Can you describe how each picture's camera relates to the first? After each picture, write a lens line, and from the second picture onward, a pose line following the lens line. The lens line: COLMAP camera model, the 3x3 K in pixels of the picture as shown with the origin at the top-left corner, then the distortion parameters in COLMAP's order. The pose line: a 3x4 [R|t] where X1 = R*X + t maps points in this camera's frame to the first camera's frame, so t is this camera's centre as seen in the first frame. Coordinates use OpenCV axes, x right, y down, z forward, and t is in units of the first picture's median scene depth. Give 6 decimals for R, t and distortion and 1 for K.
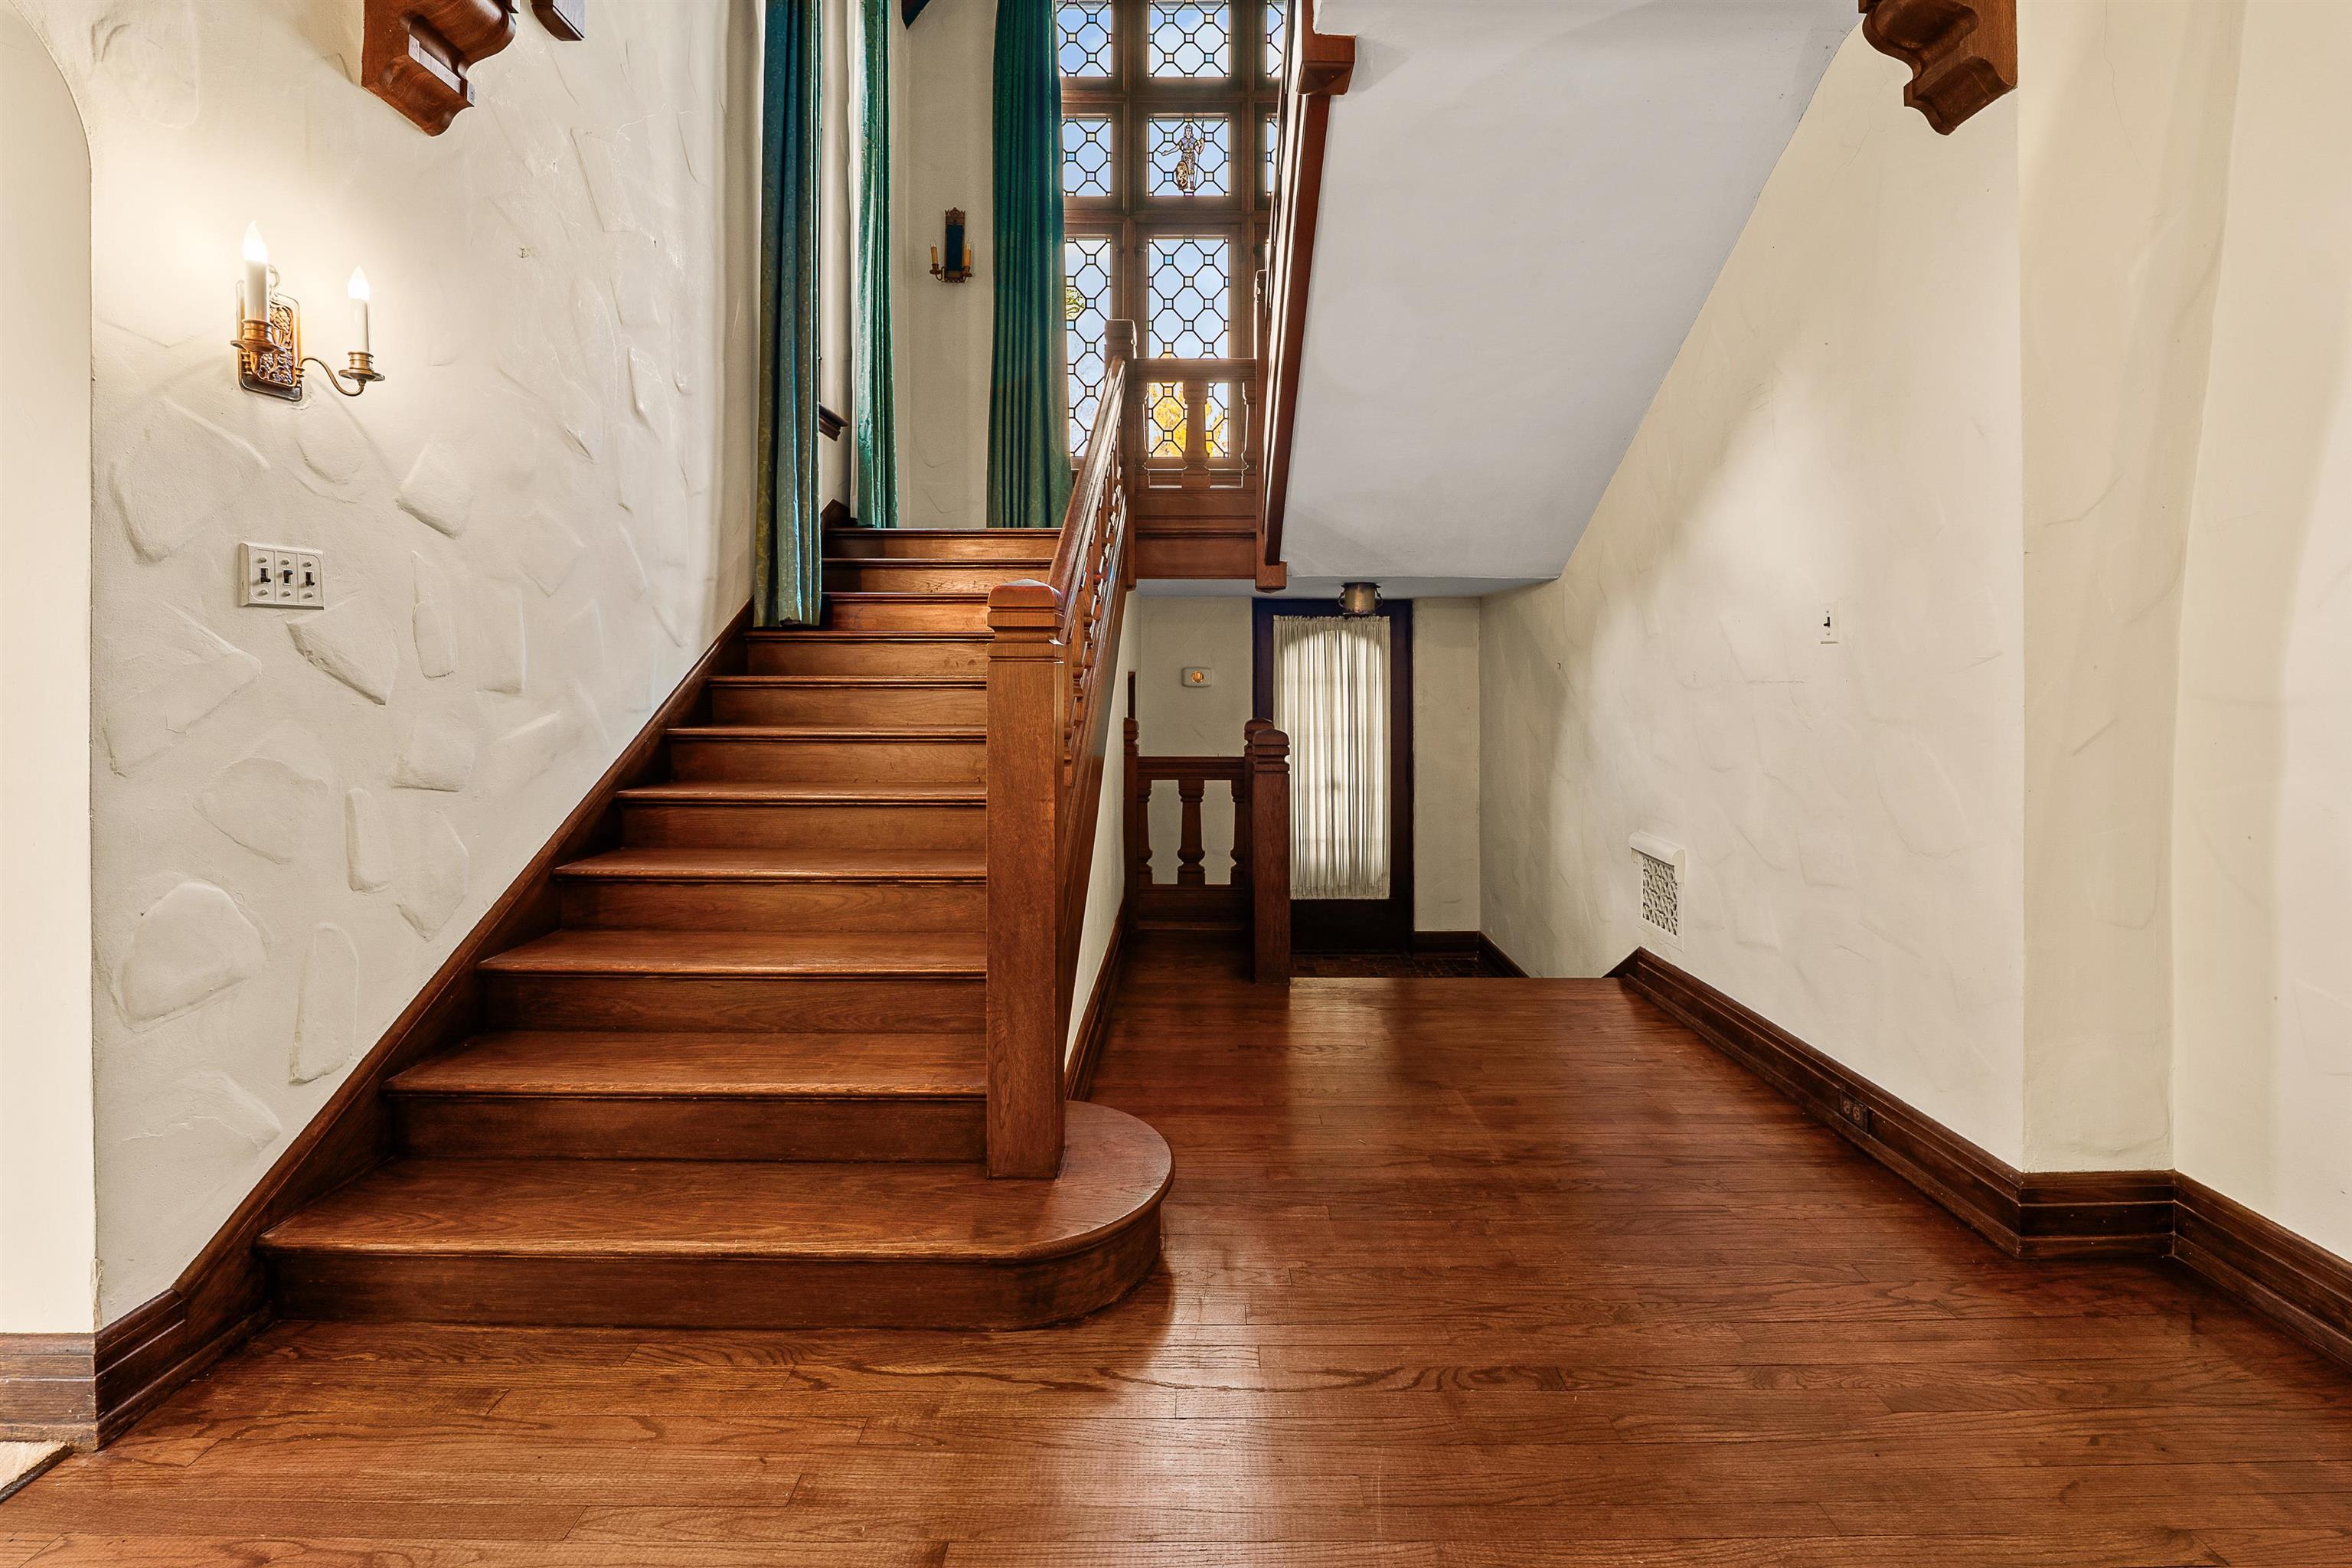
lens RADIAL K [[994.9, 0, 1192.0], [0, 994.9, 668.9], [0, 0, 1]] dist [-0.012615, 0.000171]
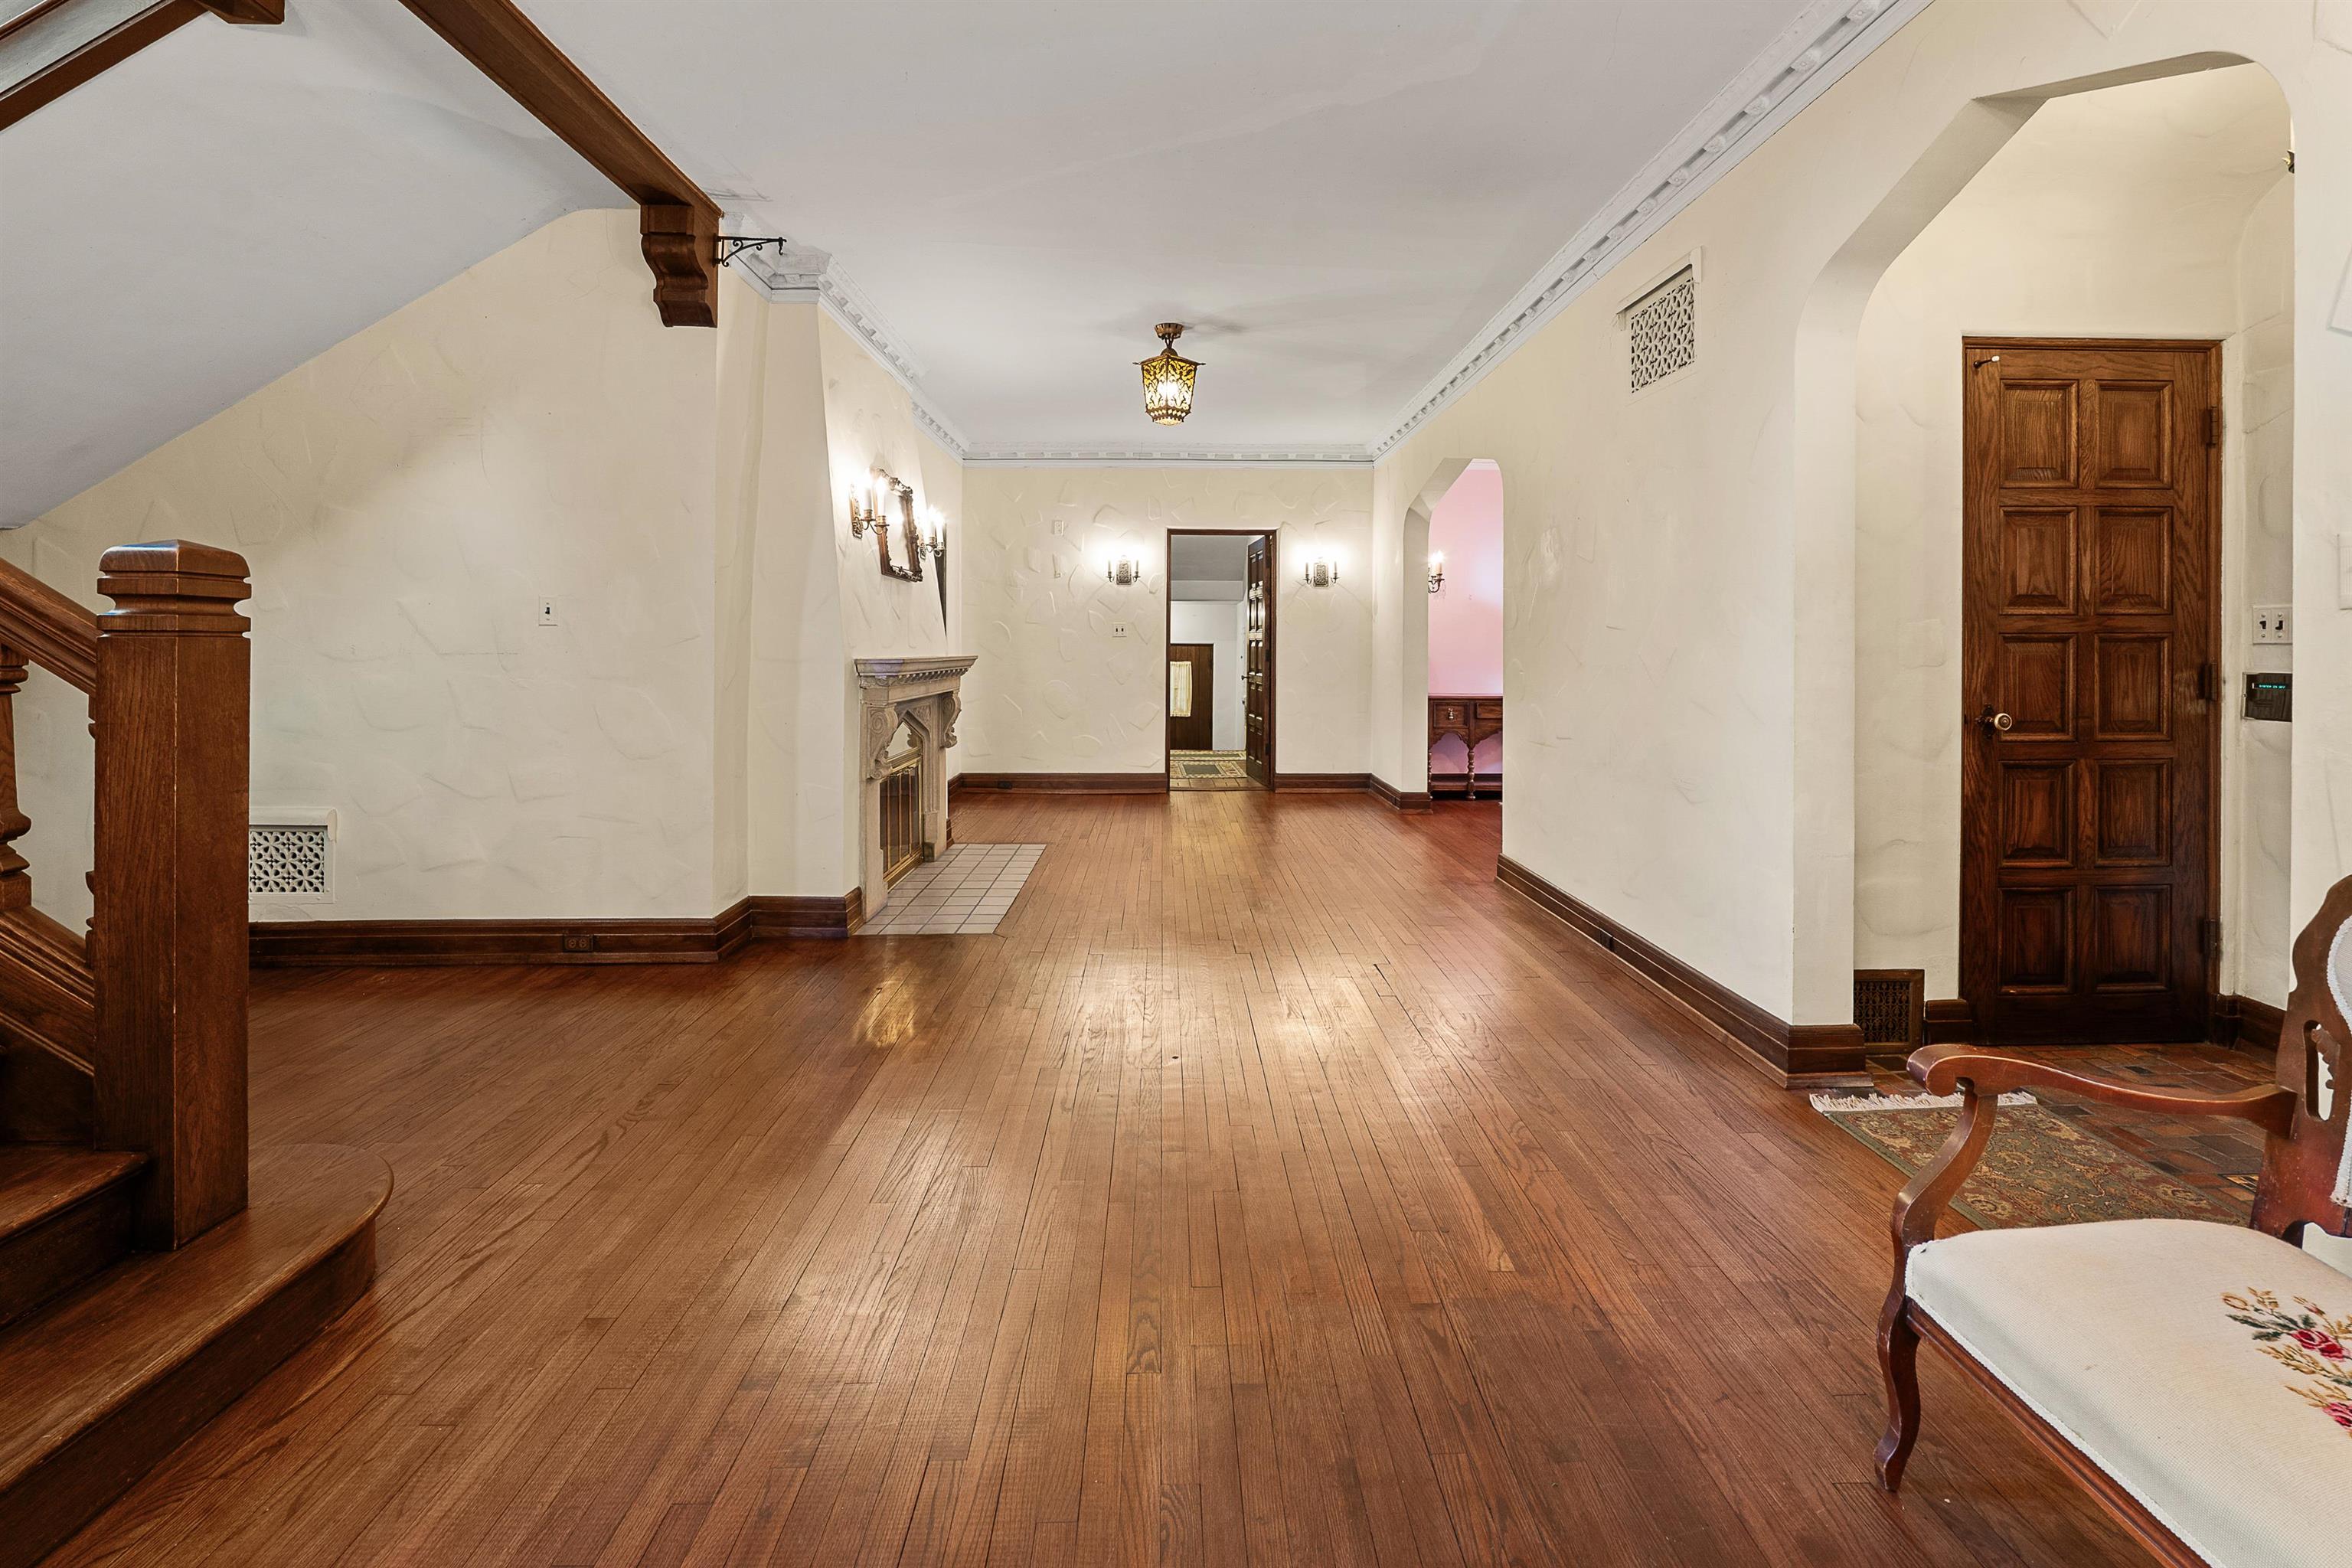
lens RADIAL K [[994.9, 0, 1192.0], [0, 994.9, 668.9], [0, 0, 1]] dist [-0.012615, 0.000171]
pose [[-0.028557, -0.025005, 0.999279, -1.058337], [-0.005534, 0.999676, 0.024856, -0.005467], [-0.999577, -0.004820, -0.028686, 0.163310]]
